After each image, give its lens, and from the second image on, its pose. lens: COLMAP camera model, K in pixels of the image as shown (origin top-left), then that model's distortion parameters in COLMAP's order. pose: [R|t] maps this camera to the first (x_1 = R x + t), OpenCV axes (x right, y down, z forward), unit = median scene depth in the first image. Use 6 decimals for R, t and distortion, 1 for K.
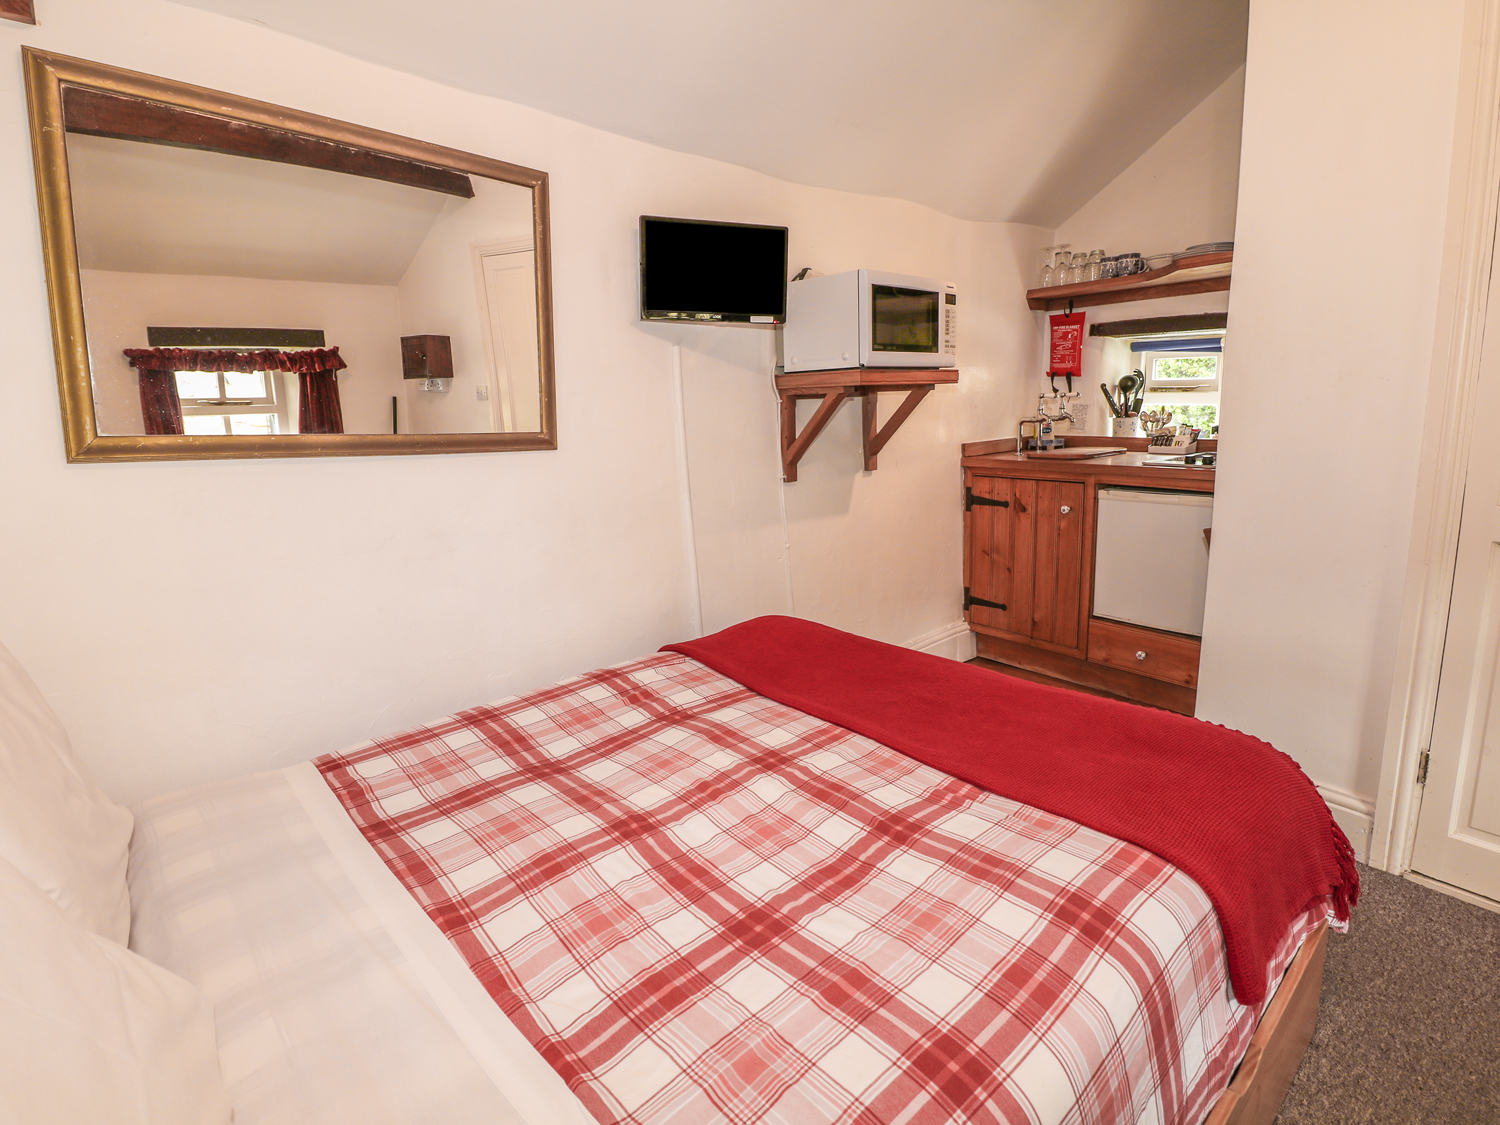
lens RADIAL K [[771.1, 0, 762.2], [0, 771.1, 550.2], [0, 0, 1]] dist [0.000367, -0.015936]
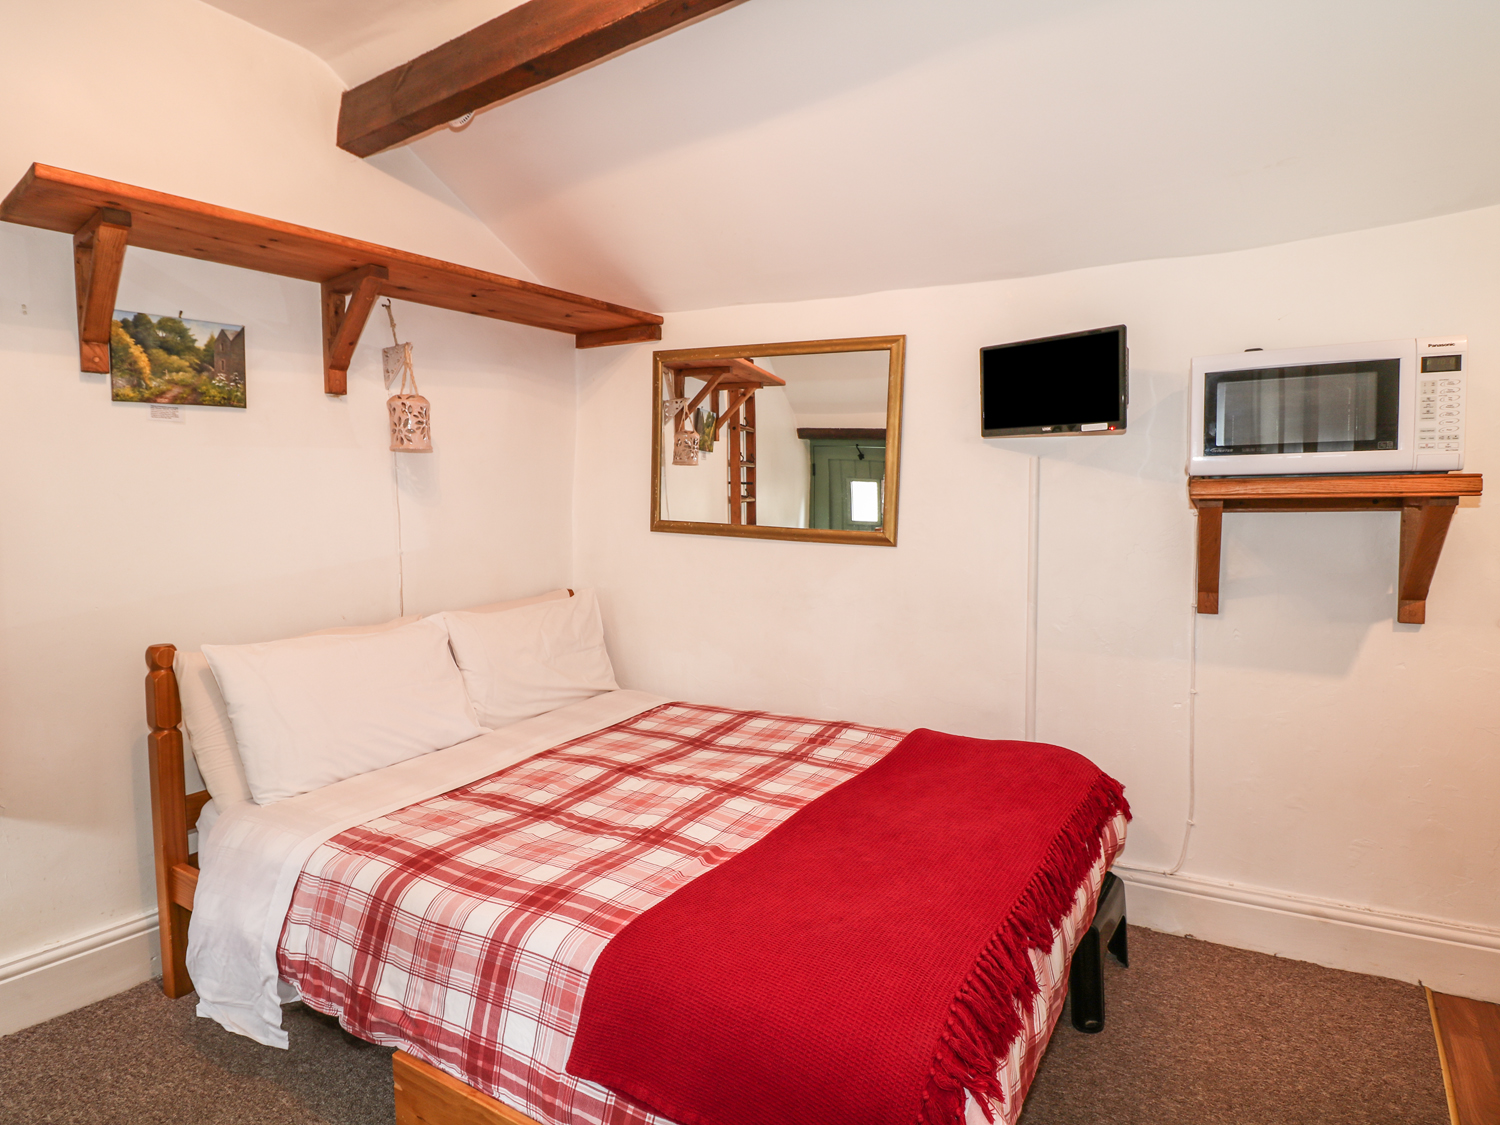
lens RADIAL K [[783.8, 0, 753.8], [0, 783.8, 557.8], [0, 0, 1]] dist [0.002263, -0.016489]
pose [[0.290635, 0.093504, -0.952254, 0.924155], [-0.180677, 0.982673, 0.041347, -0.129435], [0.939621, 0.160033, 0.302494, 0.417985]]
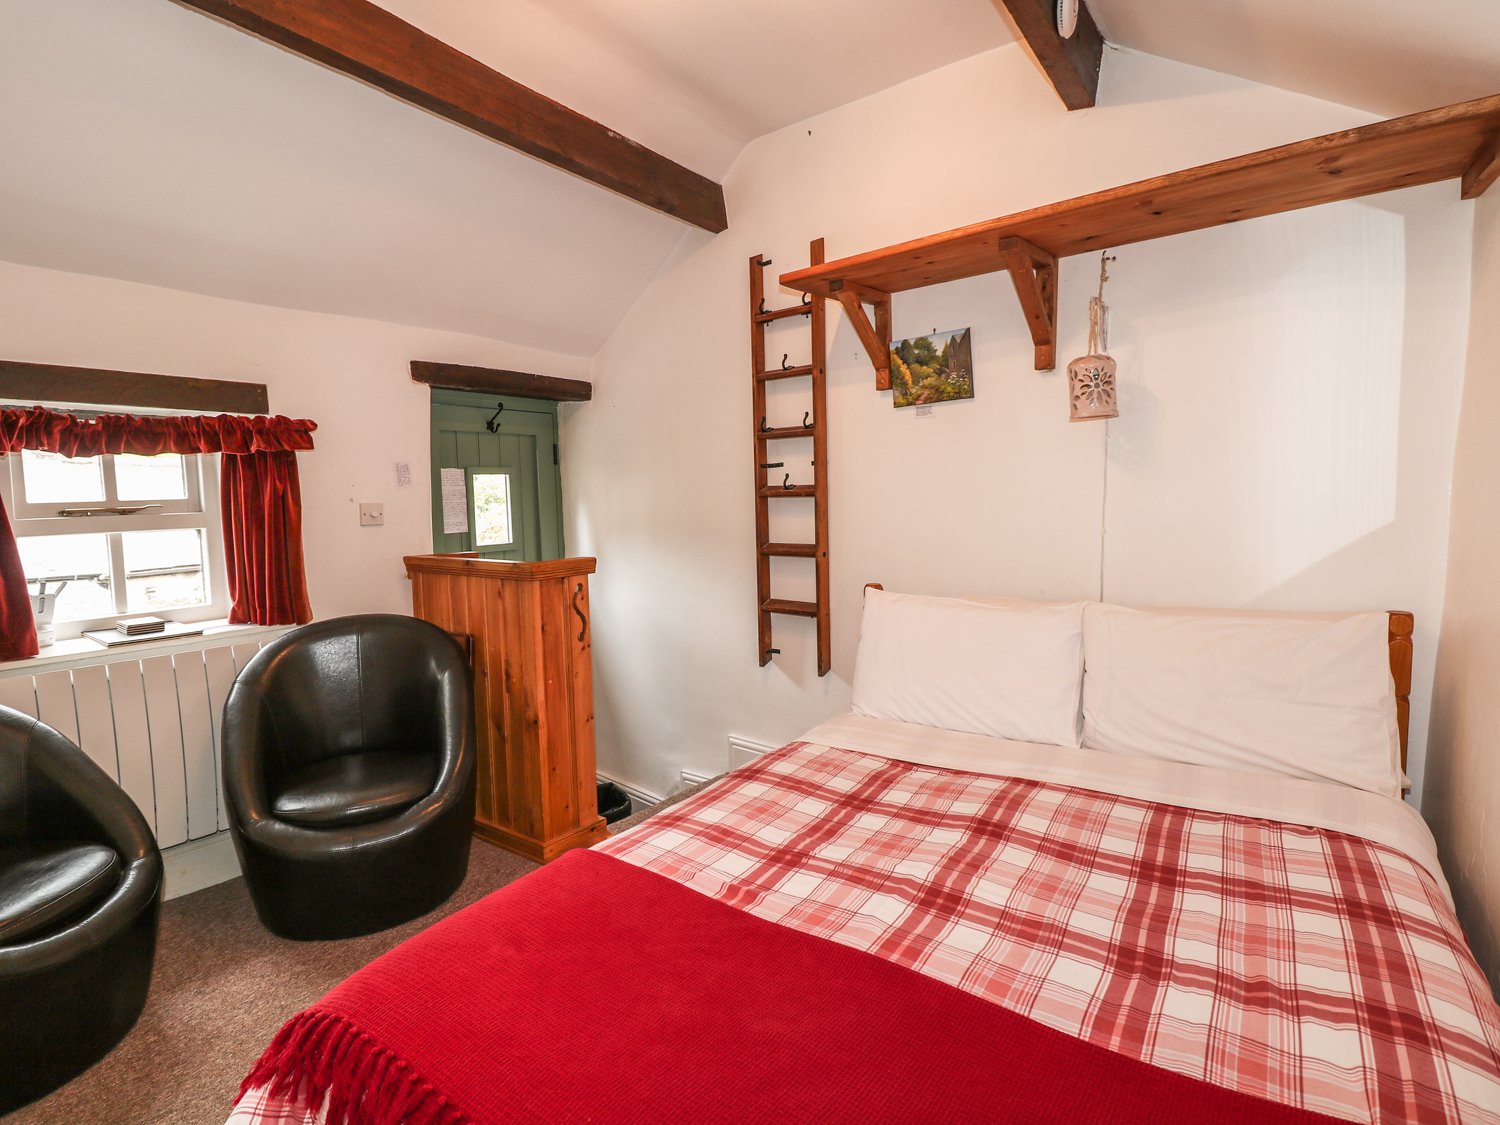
lens RADIAL K [[783.8, 0, 753.8], [0, 783.8, 557.8], [0, 0, 1]] dist [0.002263, -0.016489]
pose [[-0.971502, 0.070454, -0.226320, 0.294584], [0.006285, 0.962126, 0.272533, -0.264589], [0.236949, 0.263344, -0.935150, 1.248877]]
